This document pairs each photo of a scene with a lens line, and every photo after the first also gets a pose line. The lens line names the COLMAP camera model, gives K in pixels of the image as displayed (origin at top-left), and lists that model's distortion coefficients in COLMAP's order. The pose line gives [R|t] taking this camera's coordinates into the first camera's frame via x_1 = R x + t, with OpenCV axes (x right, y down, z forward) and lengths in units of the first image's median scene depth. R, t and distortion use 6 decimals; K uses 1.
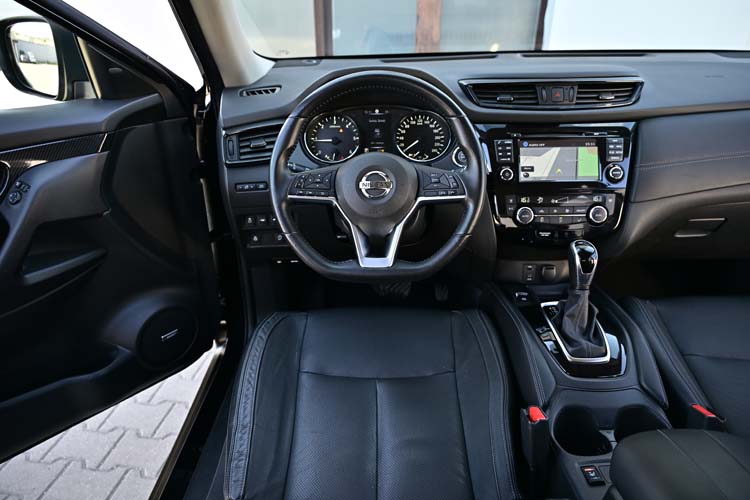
lens RADIAL K [[488.6, 0, 378.5], [0, 488.6, 250.5], [0, 0, 1]] dist [-0.004256, -0.003932]
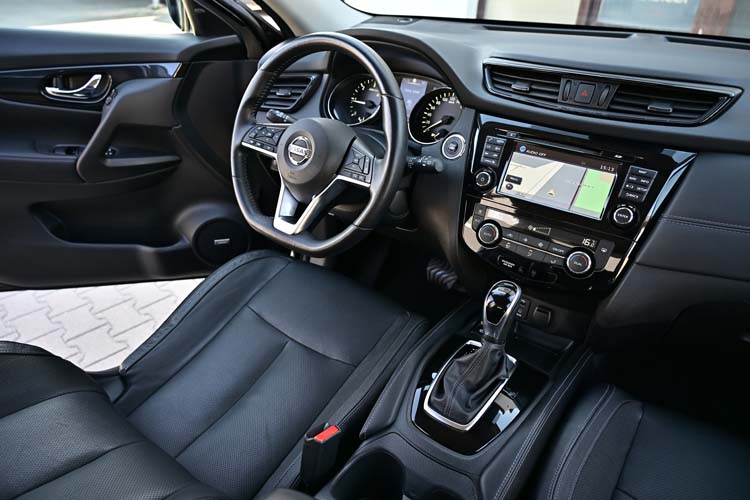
lens RADIAL K [[488.6, 0, 370.1], [0, 488.6, 252.3], [0, 0, 1]] dist [-0.004256, -0.003932]
pose [[0.802869, 0.327503, -0.498140, 0.554794], [-0.284699, 0.944780, 0.162289, -0.117743], [0.523782, 0.011523, 0.851774, 0.197301]]
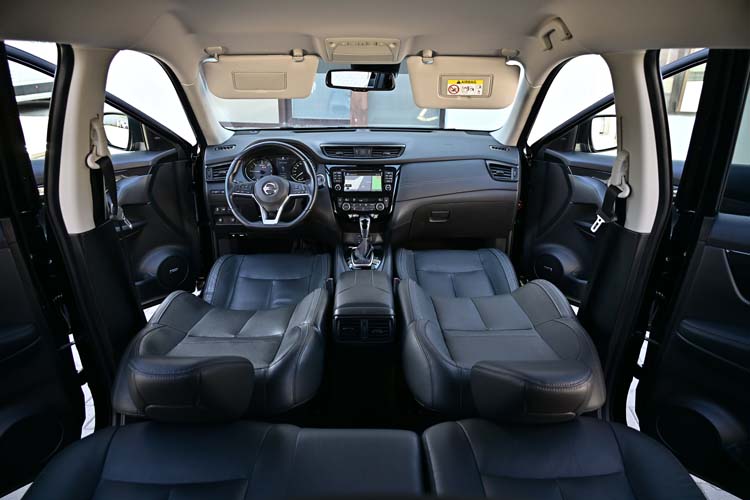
lens RADIAL K [[488.6, 0, 378.1], [0, 488.6, 248.3], [0, 0, 1]] dist [-0.004256, -0.003932]
pose [[0.999350, 0.010010, 0.034622, 0.364554], [-0.006703, 0.995519, -0.094327, 0.309799], [-0.035411, 0.094033, 0.994939, -1.117798]]
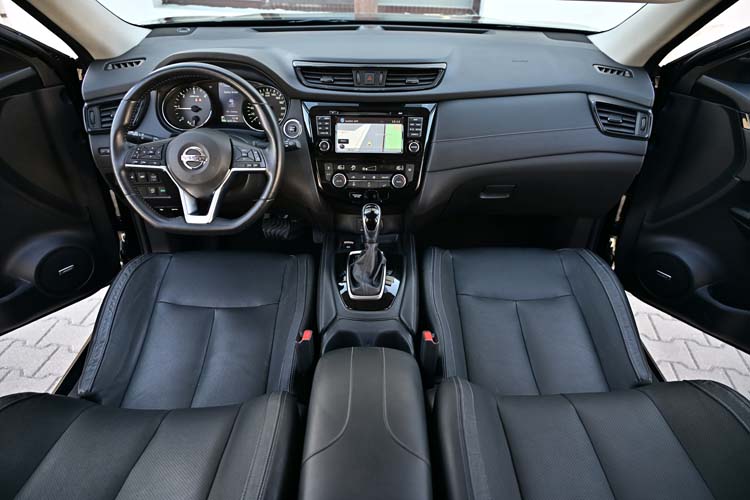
lens RADIAL K [[488.6, 0, 376.5], [0, 488.6, 251.2], [0, 0, 1]] dist [-0.004256, -0.003932]
pose [[0.999540, 0.020695, 0.022156, 0.366677], [-0.023686, 0.989211, 0.144569, -0.075108], [-0.018925, -0.145027, 0.989247, -0.237582]]
